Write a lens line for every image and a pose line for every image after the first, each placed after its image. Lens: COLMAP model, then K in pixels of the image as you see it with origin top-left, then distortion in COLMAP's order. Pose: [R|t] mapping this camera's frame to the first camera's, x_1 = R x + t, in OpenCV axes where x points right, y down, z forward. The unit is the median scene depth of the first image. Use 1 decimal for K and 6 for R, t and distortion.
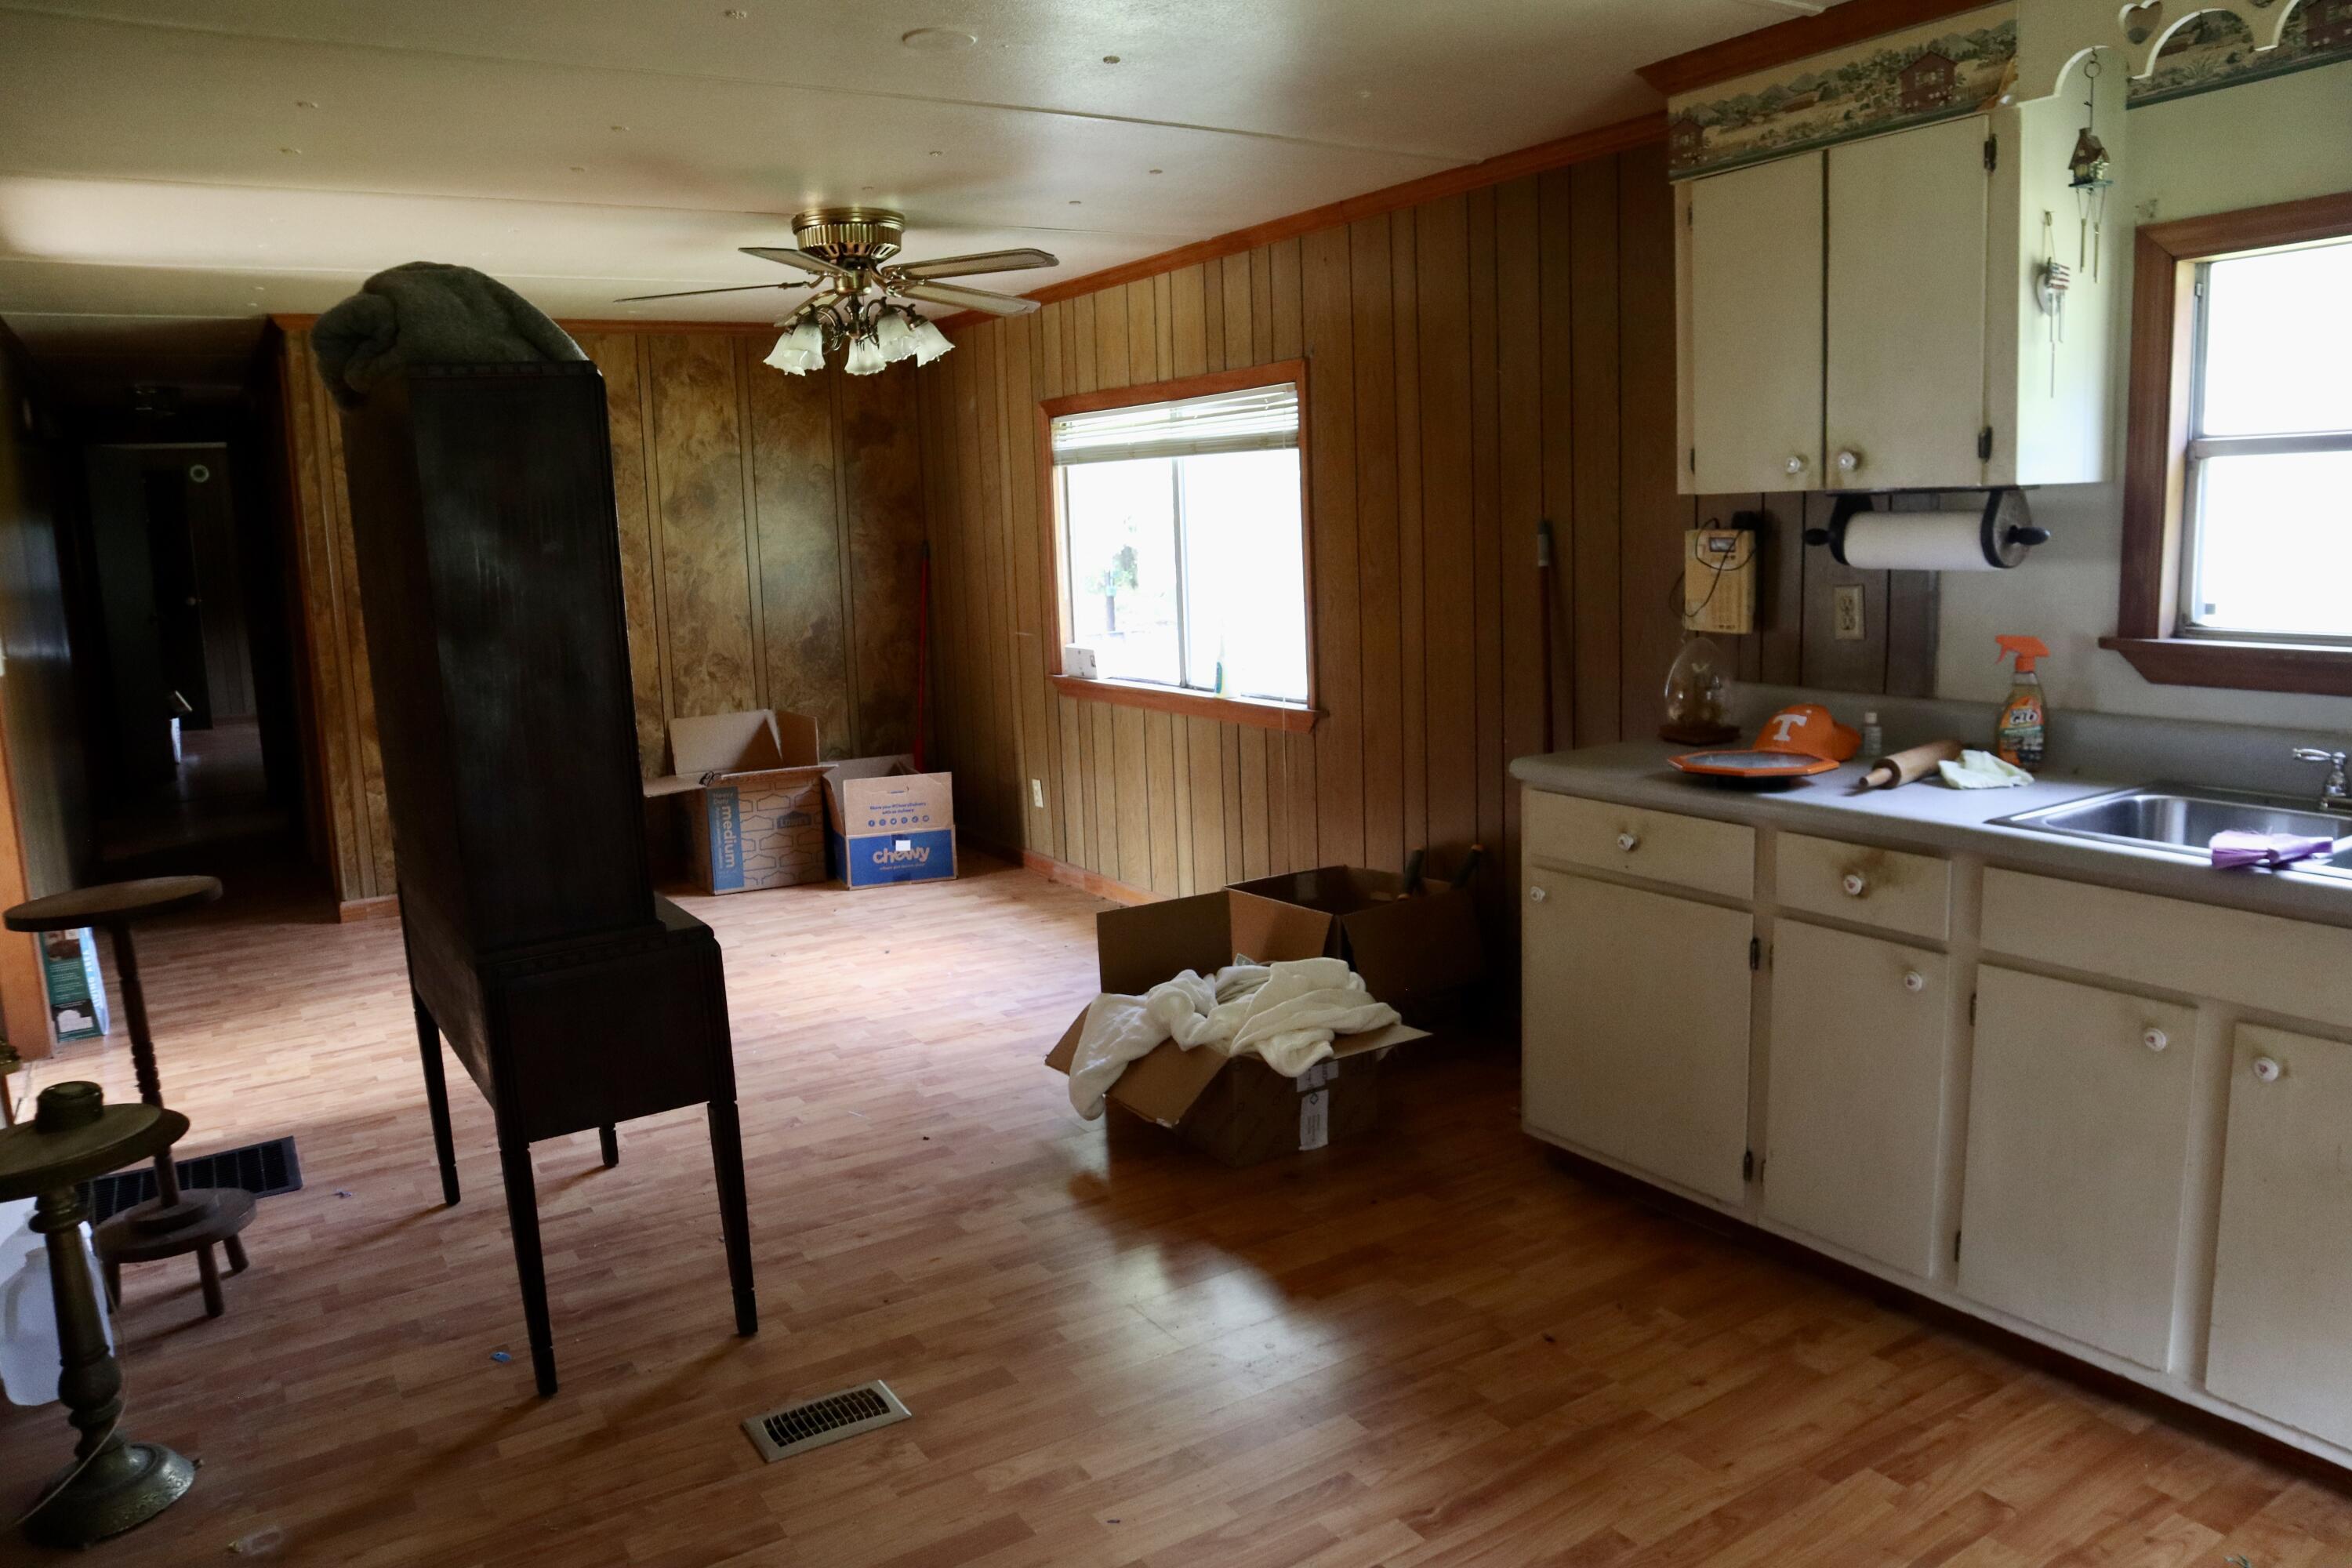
lens RADIAL K [[1621.9, 0, 1182.1], [0, 1621.9, 772.3], [0, 0, 1]] dist [-0.123273, 0.079296]
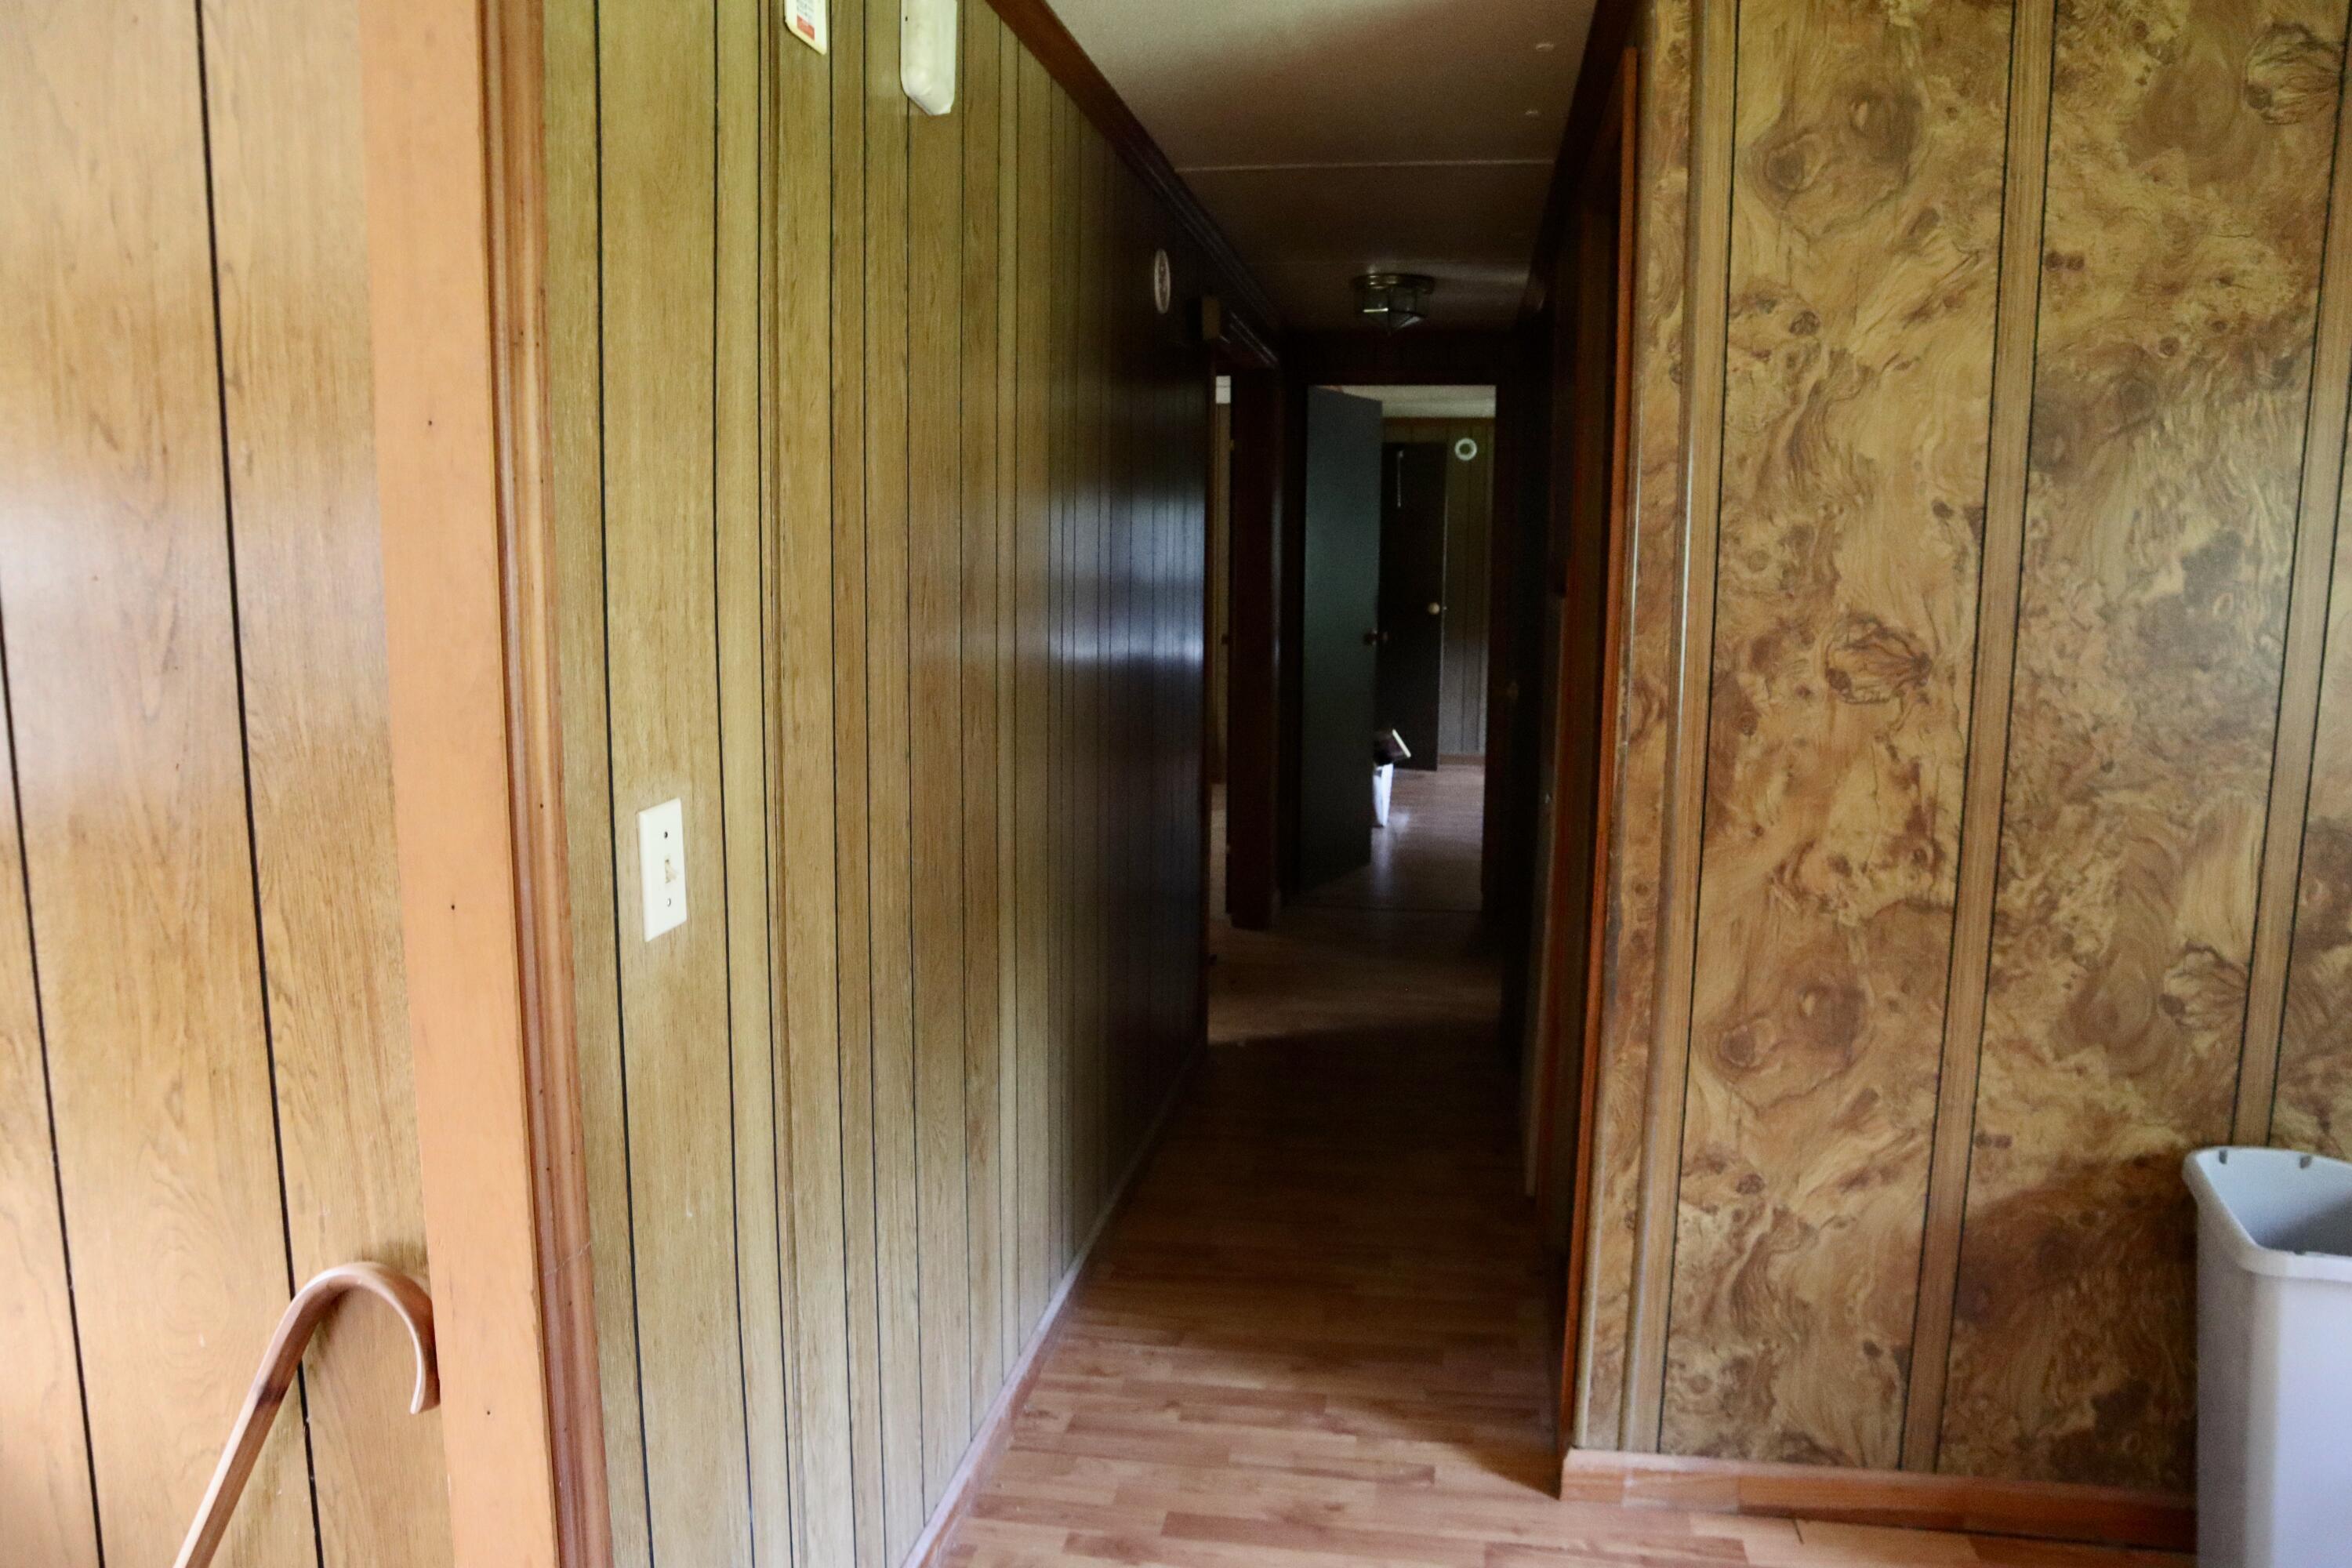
lens RADIAL K [[1621.9, 0, 1182.1], [0, 1621.9, 772.3], [0, 0, 1]] dist [-0.123273, 0.079296]
pose [[0.740602, 0.133496, -0.658549, -0.366367], [-0.140526, 0.989165, 0.042481, -0.090579], [0.657085, 0.061082, 0.751338, 0.624413]]
